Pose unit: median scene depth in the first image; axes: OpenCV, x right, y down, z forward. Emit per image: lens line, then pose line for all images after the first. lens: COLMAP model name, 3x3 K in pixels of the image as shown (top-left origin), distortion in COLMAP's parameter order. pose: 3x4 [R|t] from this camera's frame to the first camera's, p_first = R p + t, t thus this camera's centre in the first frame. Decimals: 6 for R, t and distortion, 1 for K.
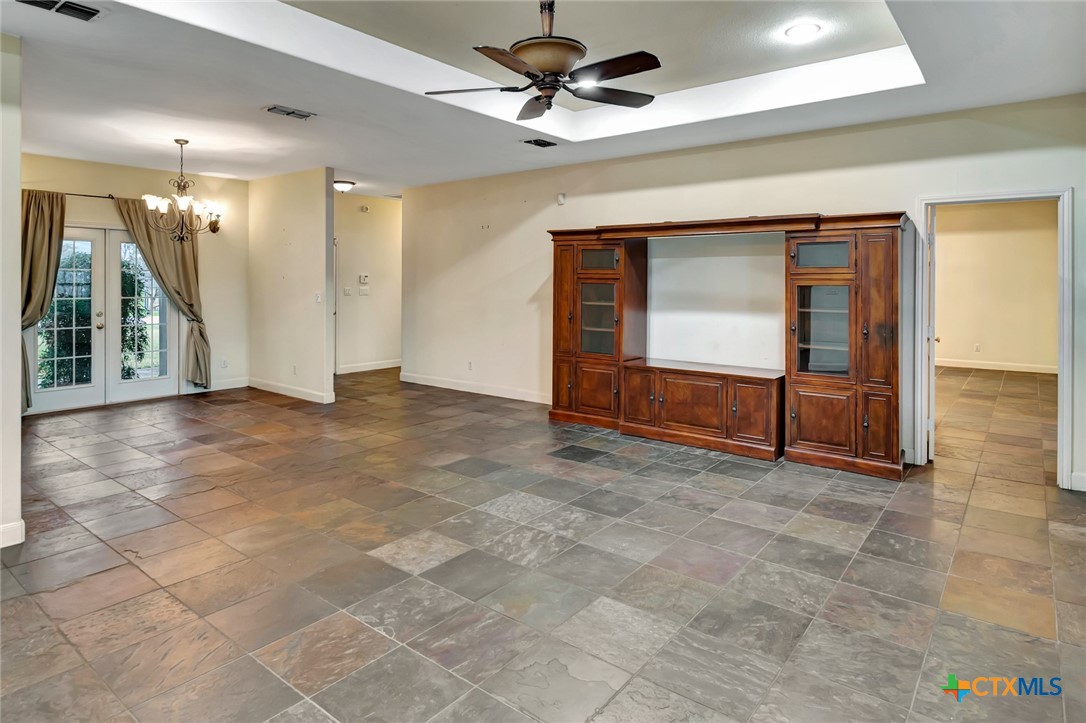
lens RADIAL K [[622.4, 0, 547.4], [0, 622.4, 278.3], [0, 0, 1]] dist [0.004036, 0.000380]
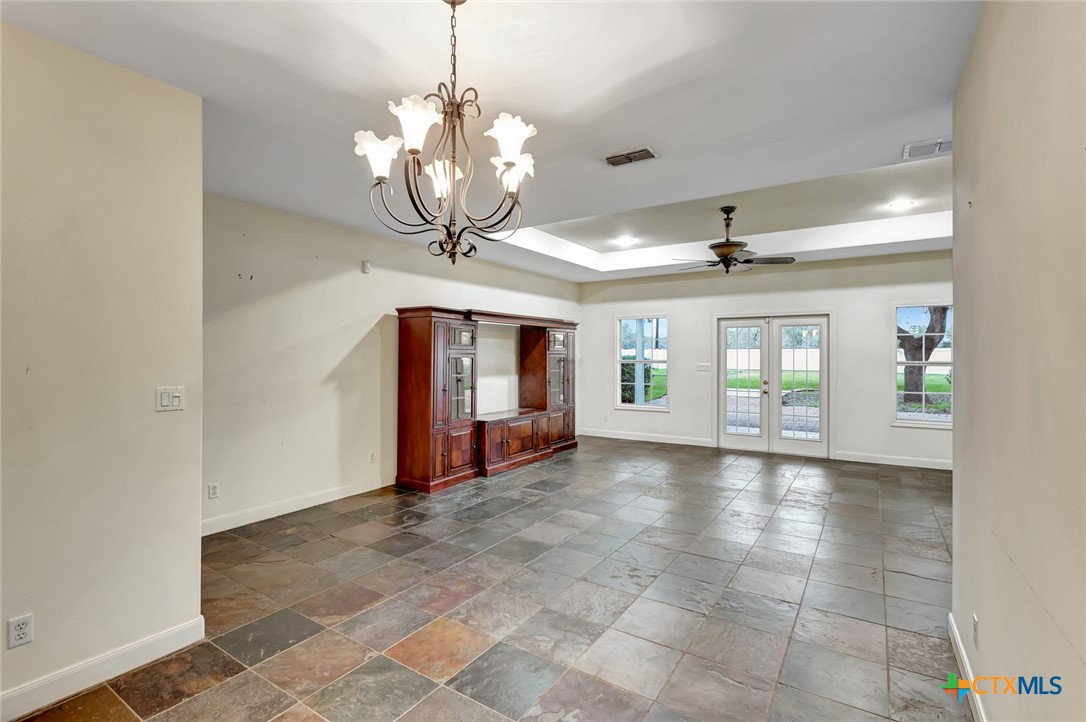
lens RADIAL K [[497.1, 0, 539.5], [0, 497.1, 355.0], [0, 0, 1]] dist [-0.001002, -0.000048]
pose [[-0.076336, -0.004649, 0.997071, -0.942963], [-0.005276, 0.999977, 0.004259, -0.002160], [-0.997068, -0.004935, -0.076359, 1.030666]]
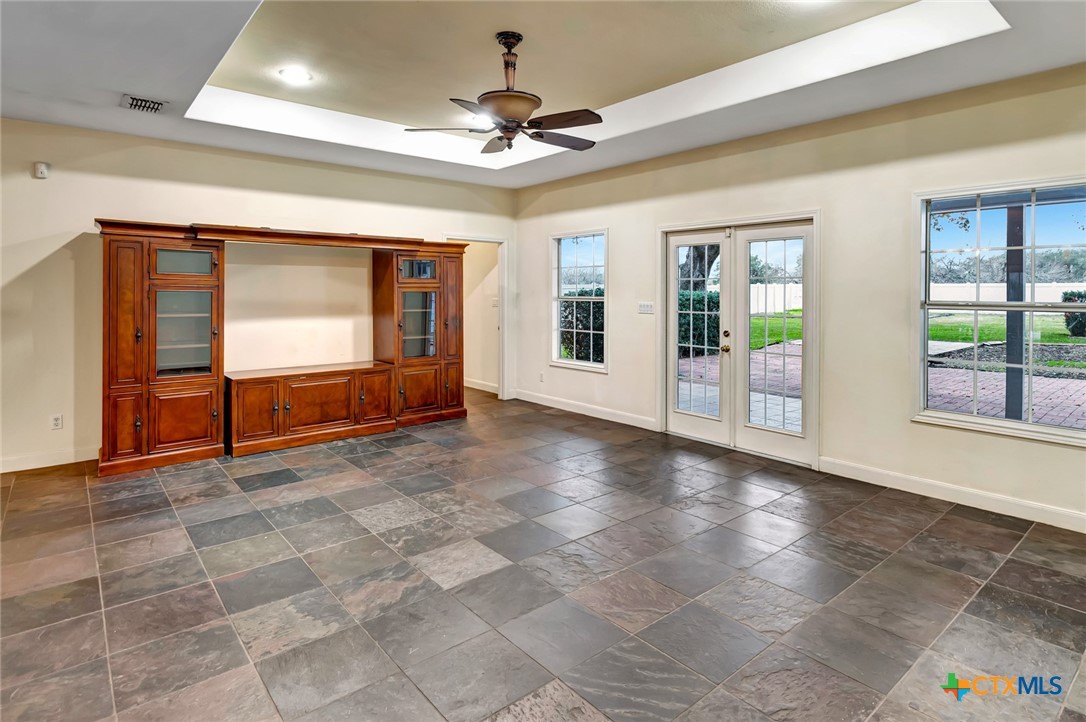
lens RADIAL K [[564.1, 0, 555.7], [0, 564.1, 295.4], [0, 0, 1]] dist [0.003863, 0.000593]
pose [[0.205126, -0.011574, 0.978667, -0.622616], [-0.006807, 0.999889, 0.013251, 0.000267], [-0.978712, -0.009380, 0.205024, 0.398812]]
